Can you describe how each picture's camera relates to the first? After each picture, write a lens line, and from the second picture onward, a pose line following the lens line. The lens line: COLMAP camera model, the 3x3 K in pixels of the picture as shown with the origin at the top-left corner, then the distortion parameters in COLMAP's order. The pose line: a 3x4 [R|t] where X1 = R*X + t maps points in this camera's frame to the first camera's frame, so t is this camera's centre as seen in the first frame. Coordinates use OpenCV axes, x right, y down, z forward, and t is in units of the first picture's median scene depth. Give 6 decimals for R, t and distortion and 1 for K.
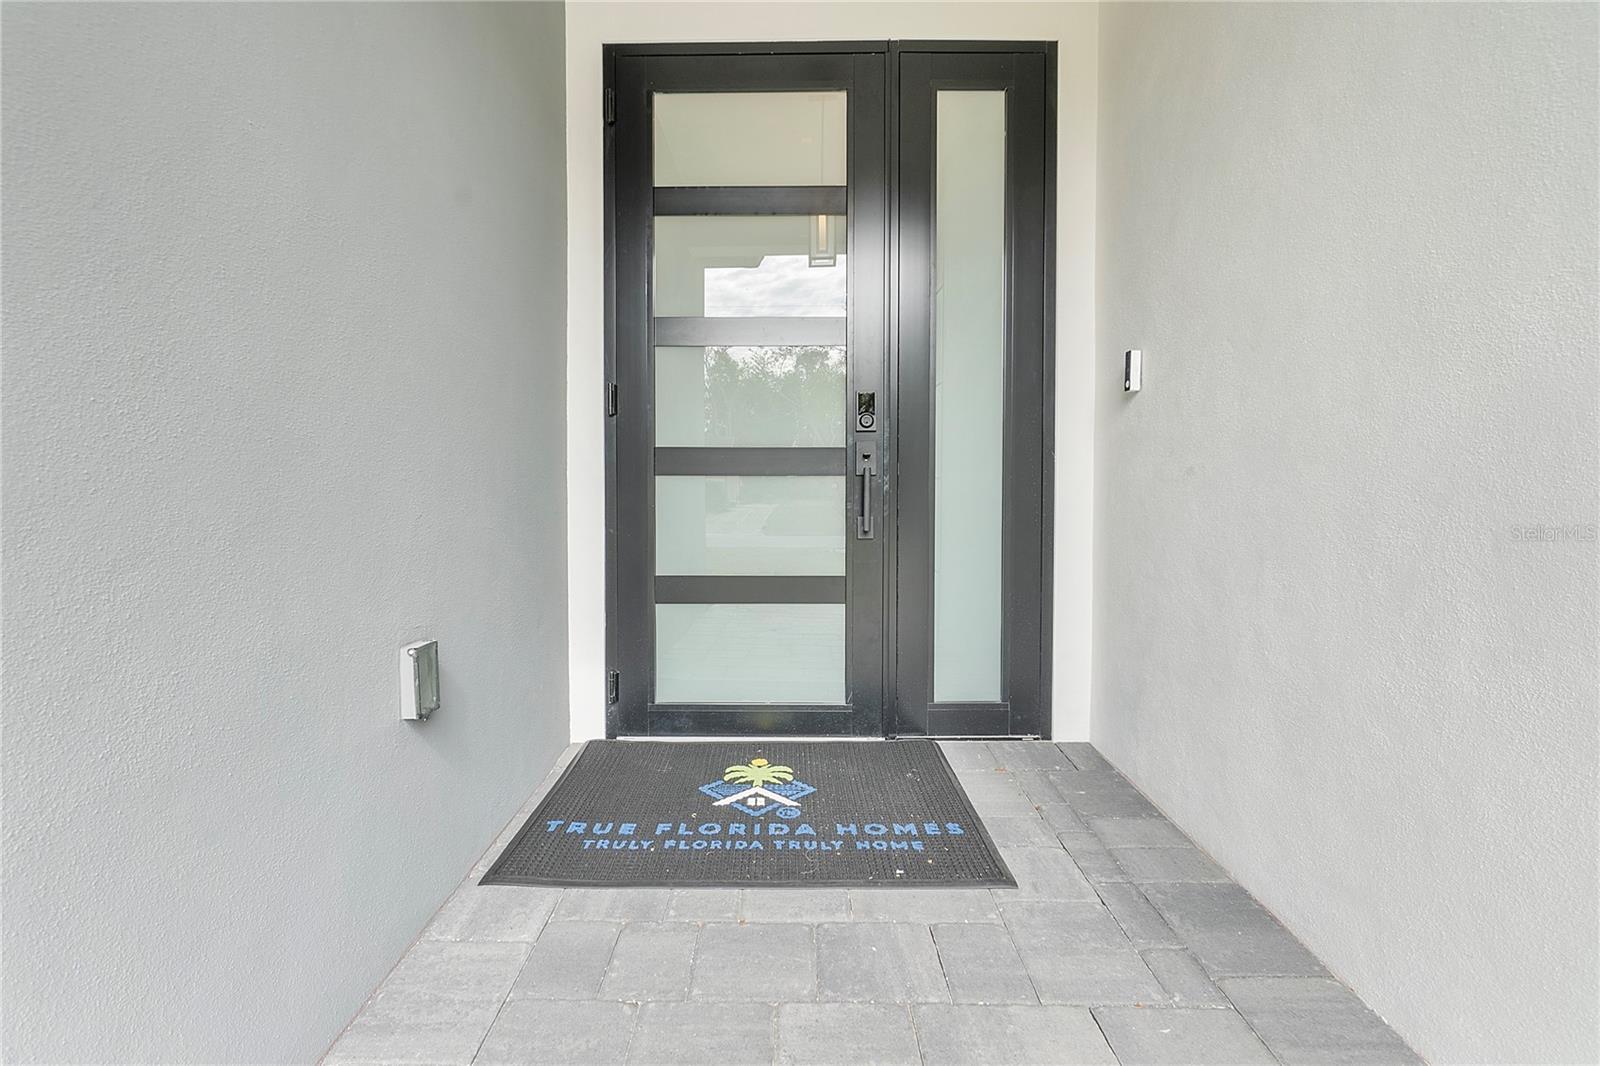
lens RADIAL K [[731.9, 0, 794.1], [0, 731.9, 472.0], [0, 0, 1]] dist [-0.010617, -0.000296]
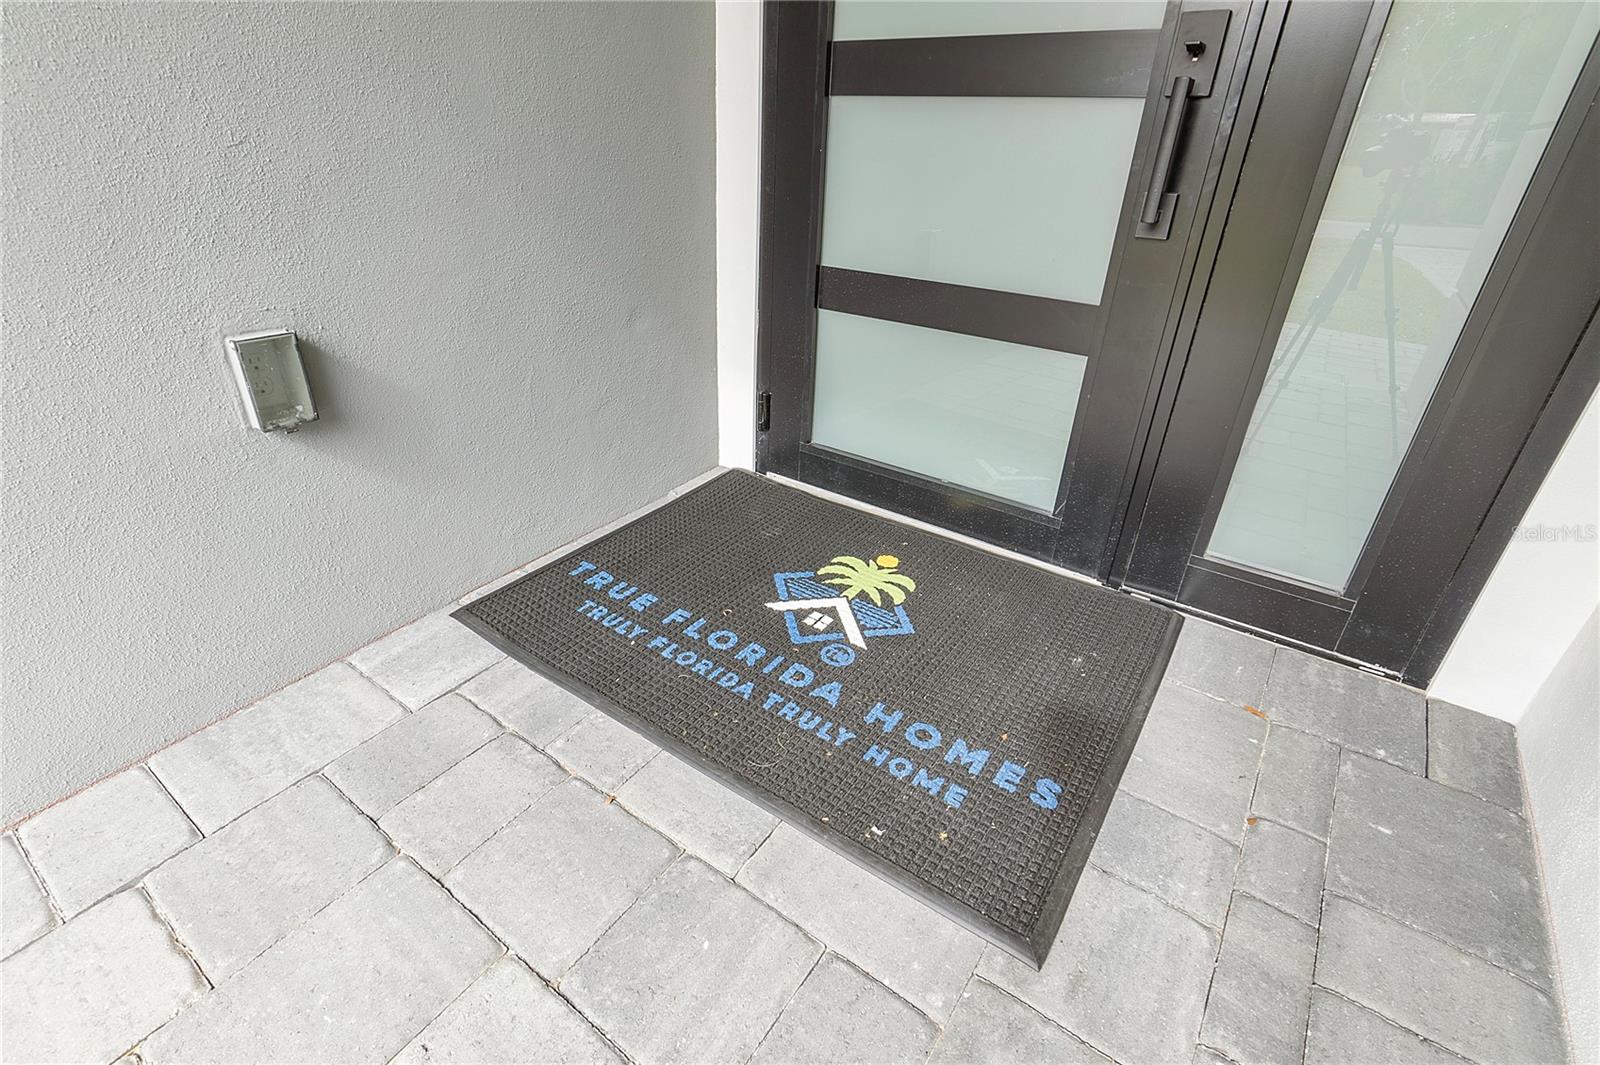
lens RADIAL K [[763.3, 0, 800.0], [0, 763.3, 532.5], [0, 0, 1]] dist [-0.005611, 0.000005]
pose [[0.821424, 0.287451, -0.492579, 0.271170], [-0.017162, 0.875760, 0.482442, 0.022942], [0.570059, -0.387836, 0.724304, 0.491157]]
